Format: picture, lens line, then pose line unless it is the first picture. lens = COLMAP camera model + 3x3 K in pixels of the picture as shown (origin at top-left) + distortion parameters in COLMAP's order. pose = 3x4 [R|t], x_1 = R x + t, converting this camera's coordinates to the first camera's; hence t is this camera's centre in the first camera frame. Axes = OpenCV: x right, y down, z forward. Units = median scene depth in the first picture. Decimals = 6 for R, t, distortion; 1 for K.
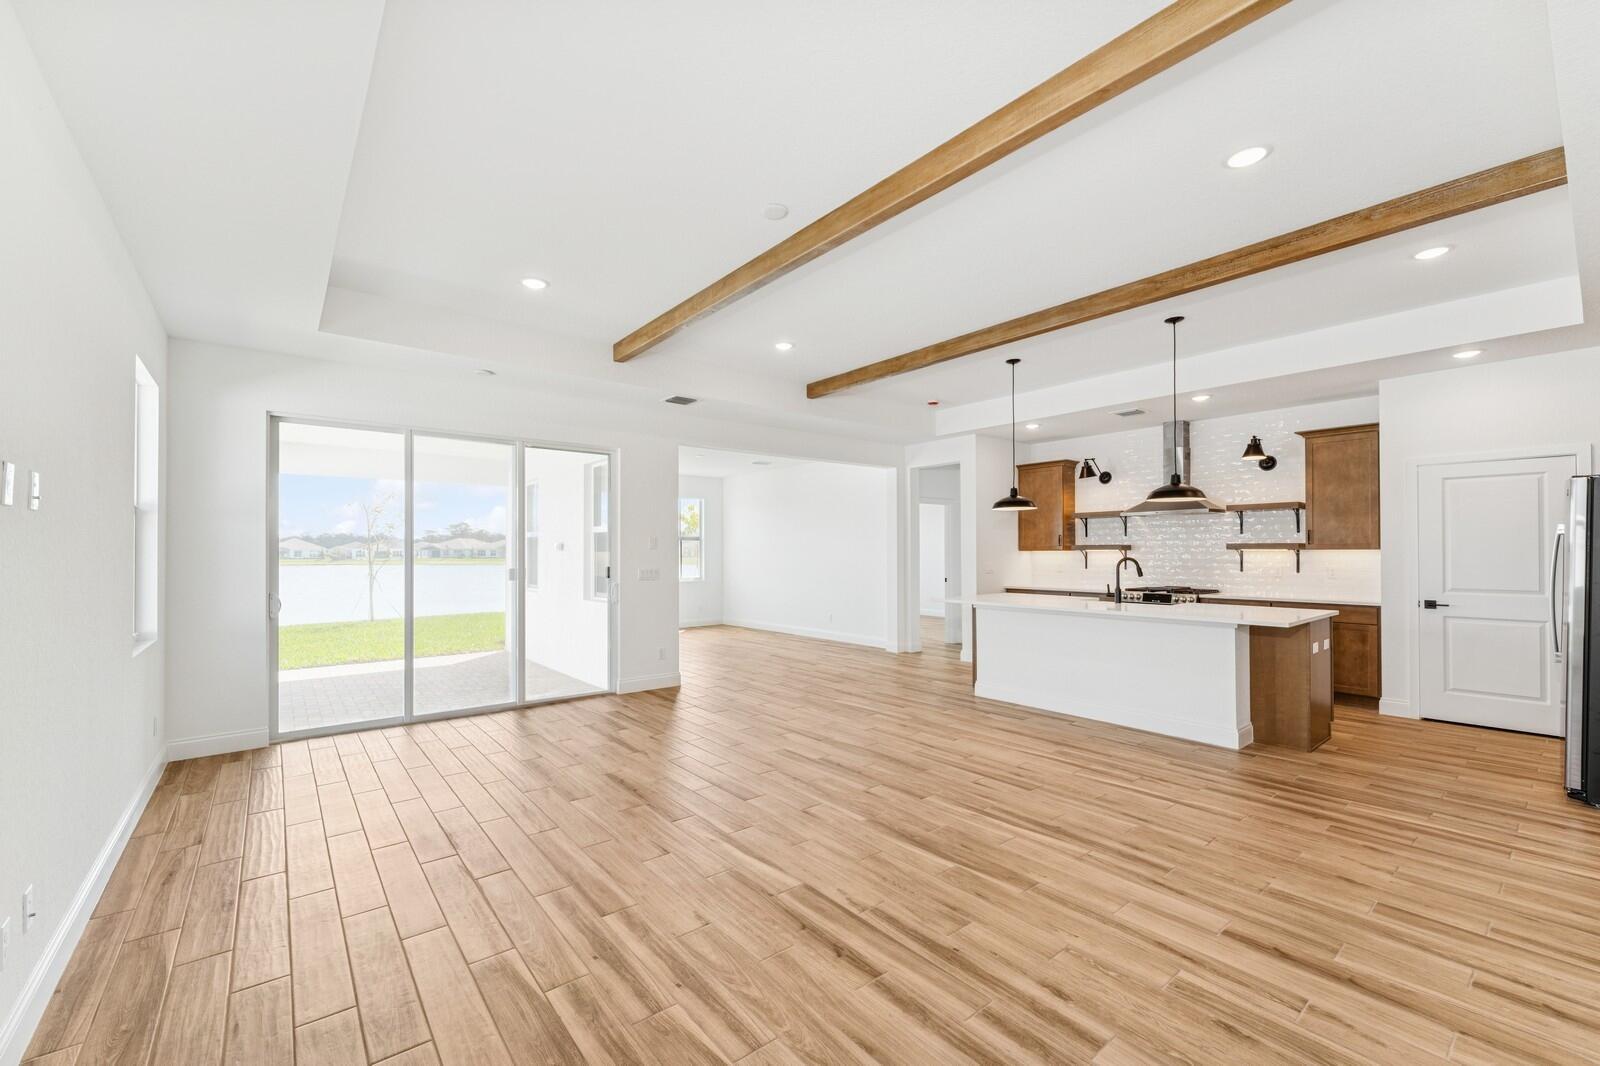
lens RADIAL K [[652.0, 0, 811.1], [0, 652.0, 543.6], [0, 0, 1]] dist [-0.002007, 0.000482]
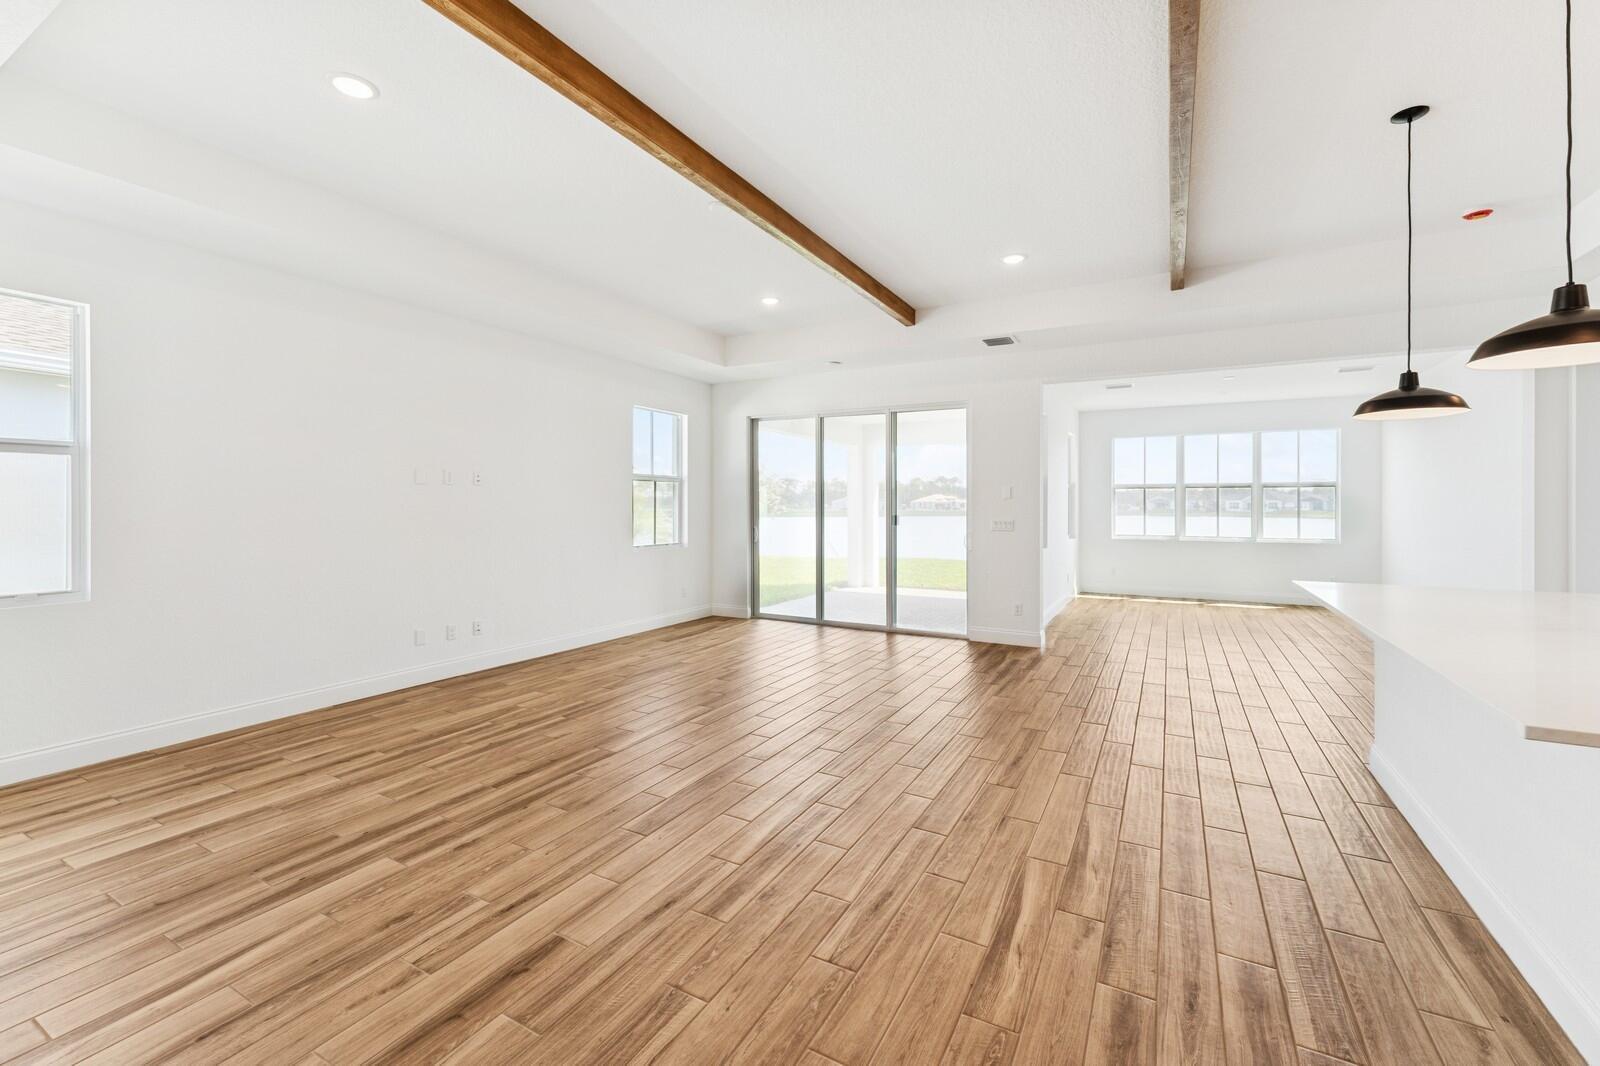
lens RADIAL K [[652.0, 0, 791.1], [0, 652.0, 519.4], [0, 0, 1]] dist [-0.002007, 0.000482]
pose [[0.382512, 0.027384, -0.923545, 1.547669], [0.006212, 0.999462, 0.032208, 0.007467], [0.923930, -0.018057, 0.382136, 0.961876]]
